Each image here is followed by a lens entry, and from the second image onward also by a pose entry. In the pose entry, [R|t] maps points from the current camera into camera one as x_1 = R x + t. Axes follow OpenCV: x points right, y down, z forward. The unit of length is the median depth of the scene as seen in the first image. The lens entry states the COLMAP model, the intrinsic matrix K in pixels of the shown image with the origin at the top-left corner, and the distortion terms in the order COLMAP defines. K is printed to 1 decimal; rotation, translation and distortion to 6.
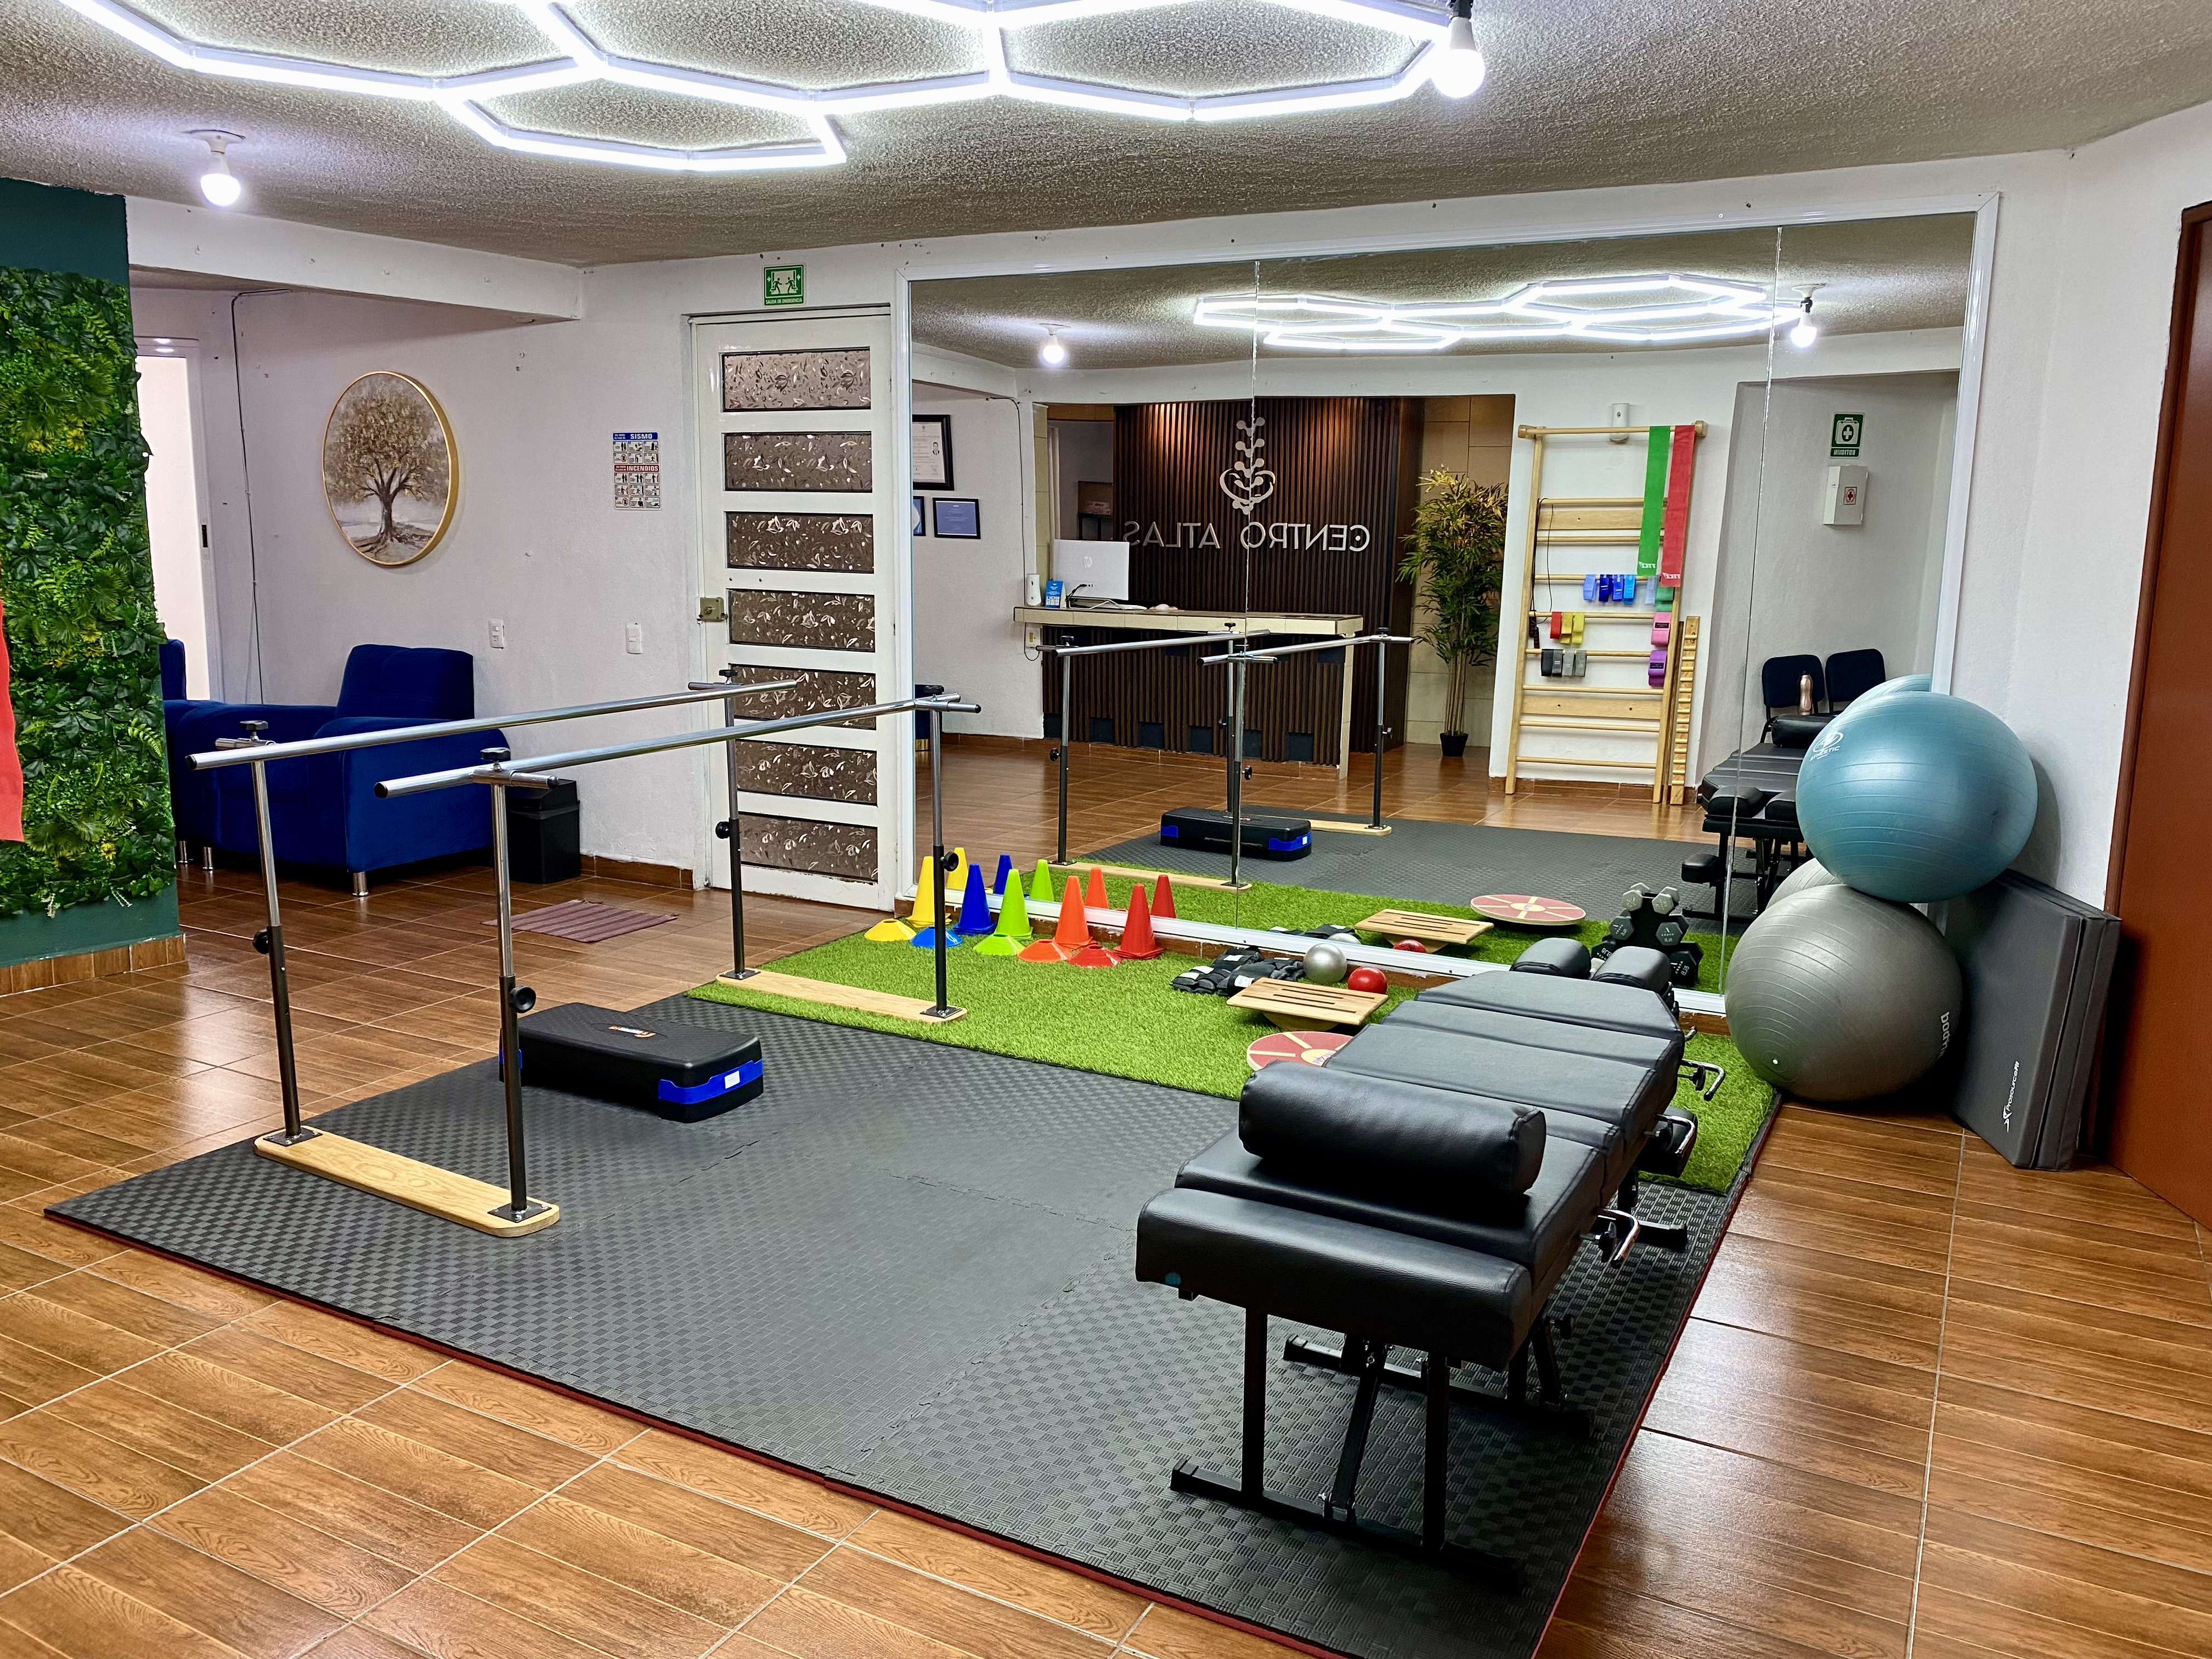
lens RADIAL K [[1729.3, 0, 1107.1], [0, 1729.3, 768.0], [0, 0, 1]] dist [0.004378, -0.000071]
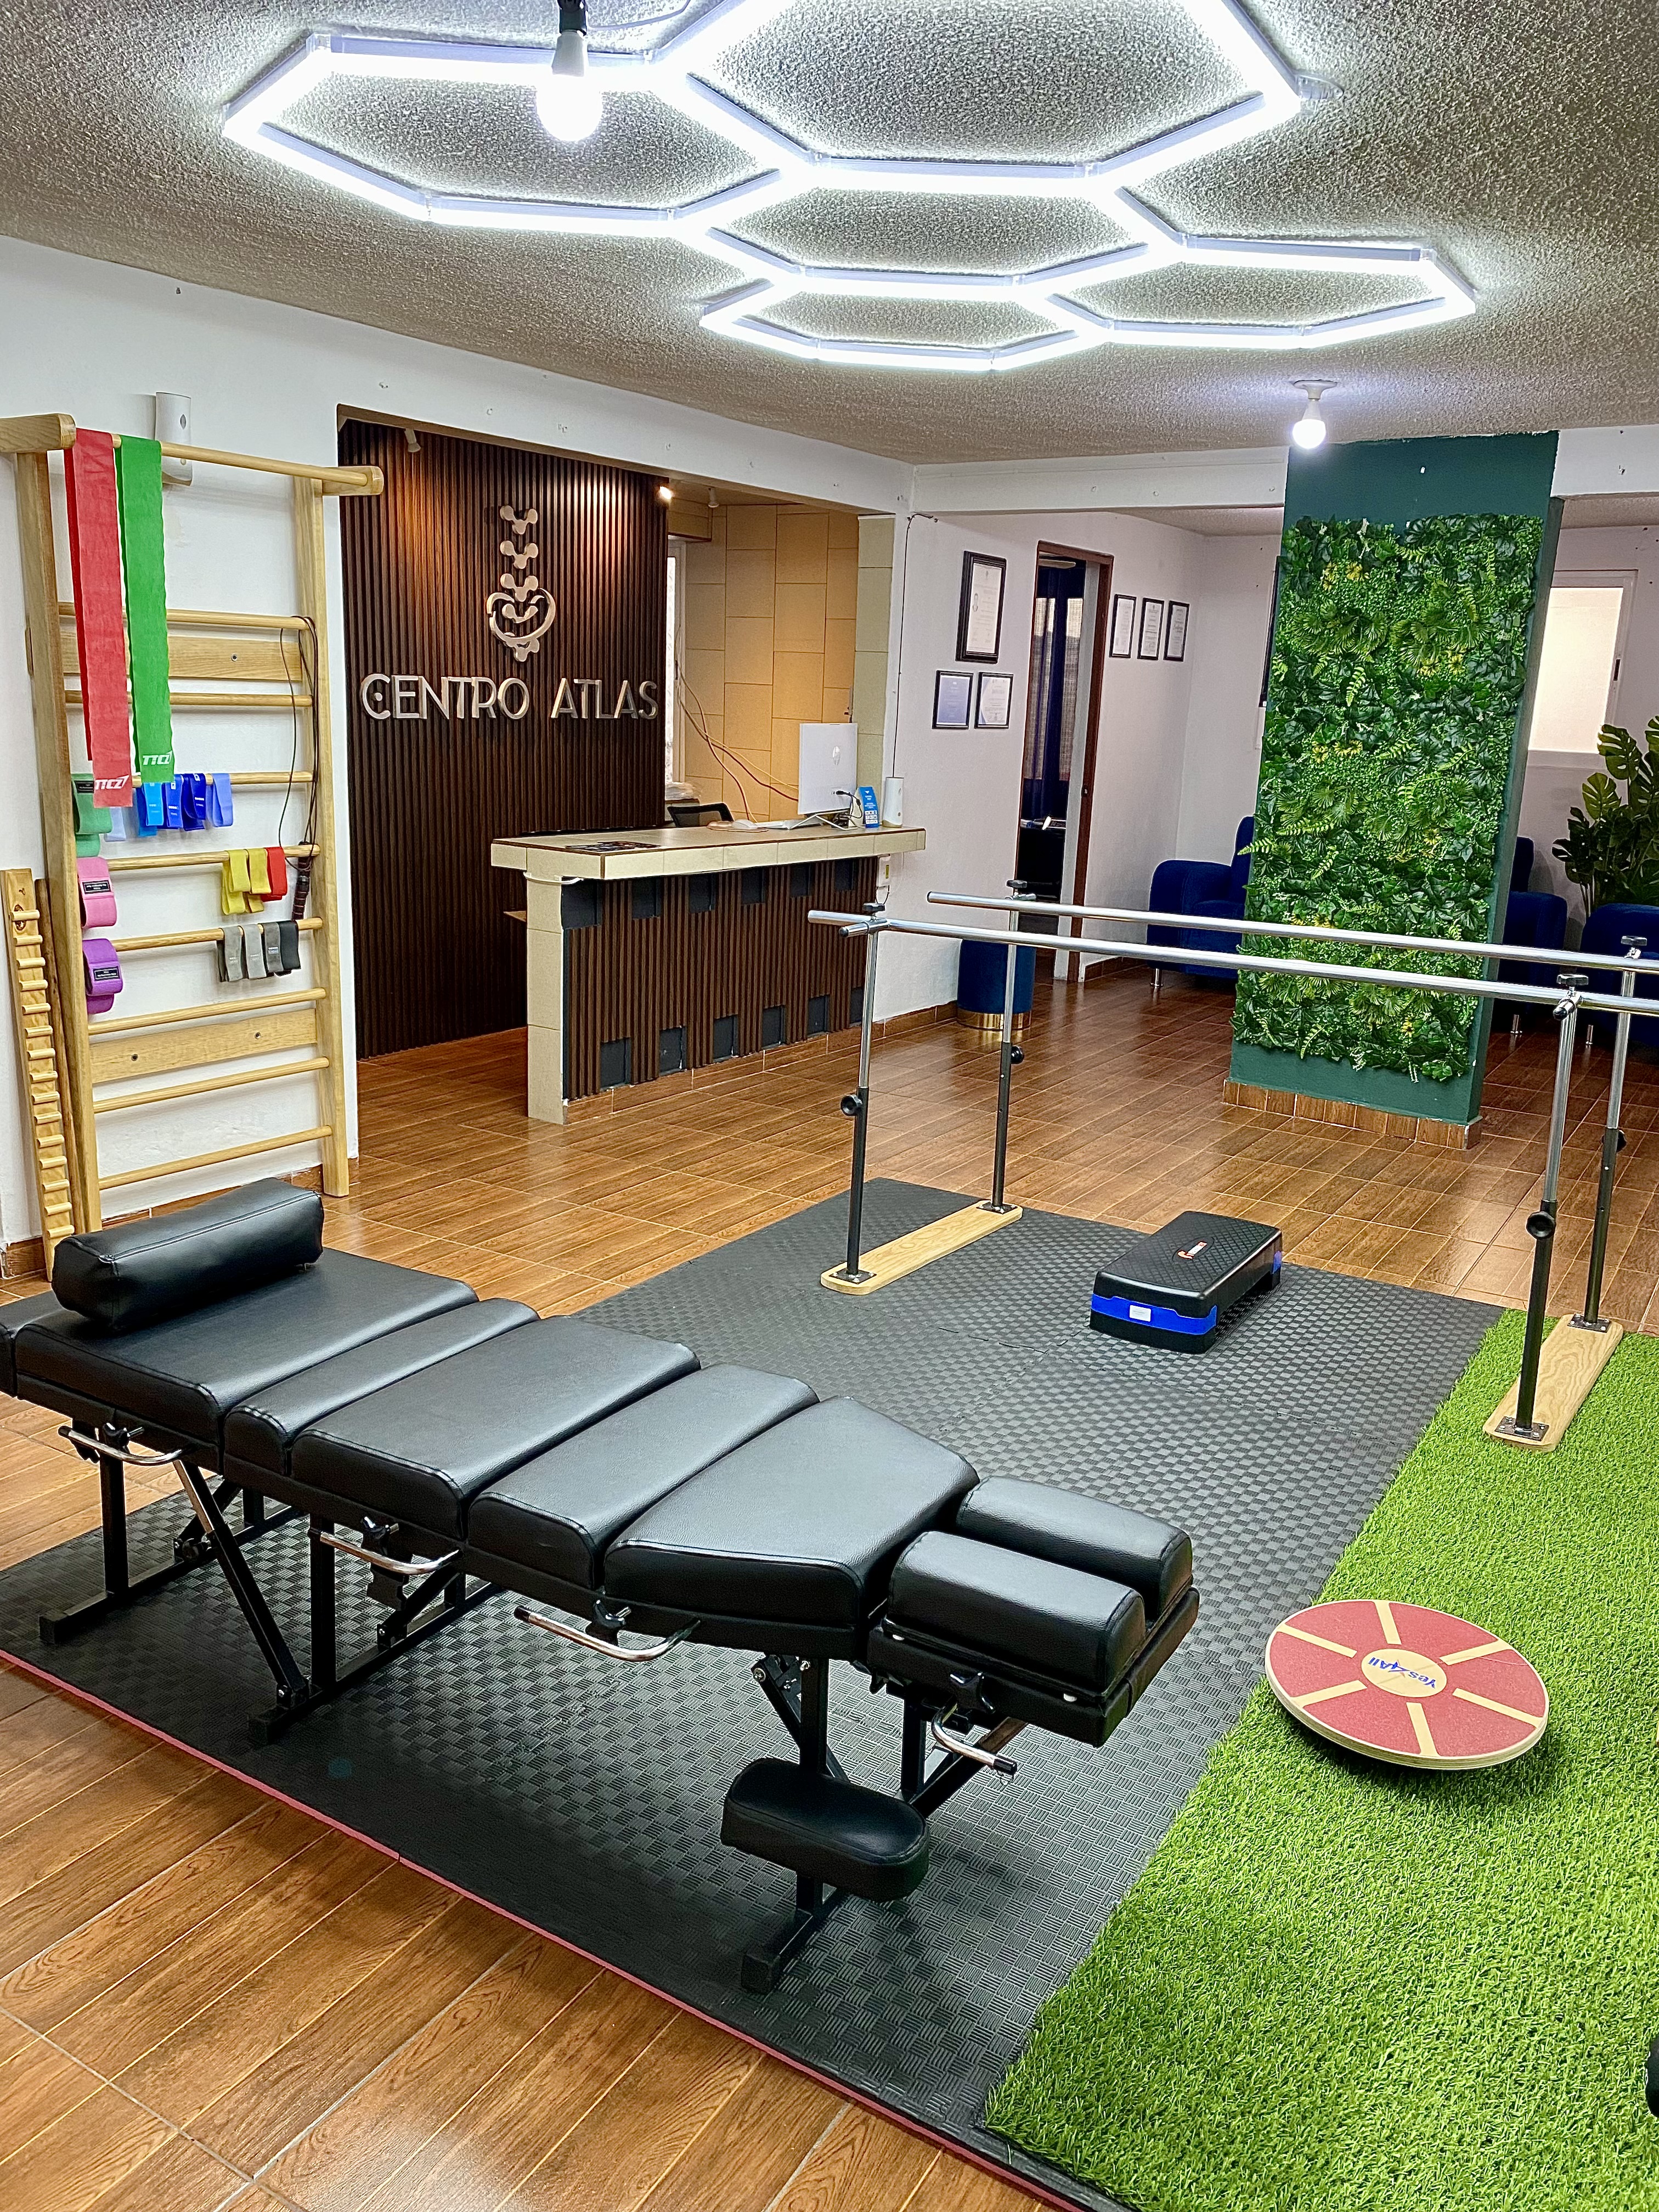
lens RADIAL K [[1683.4, 0, 833.2], [0, 1683.4, 1088.4], [0, 0, 1]] dist [0.007026, -0.013541]
pose [[-0.044624, 0.215411, -0.975503, 0.638187], [-0.192522, 0.956318, 0.219981, -0.104900], [0.980278, 0.197622, -0.001203, 0.771778]]
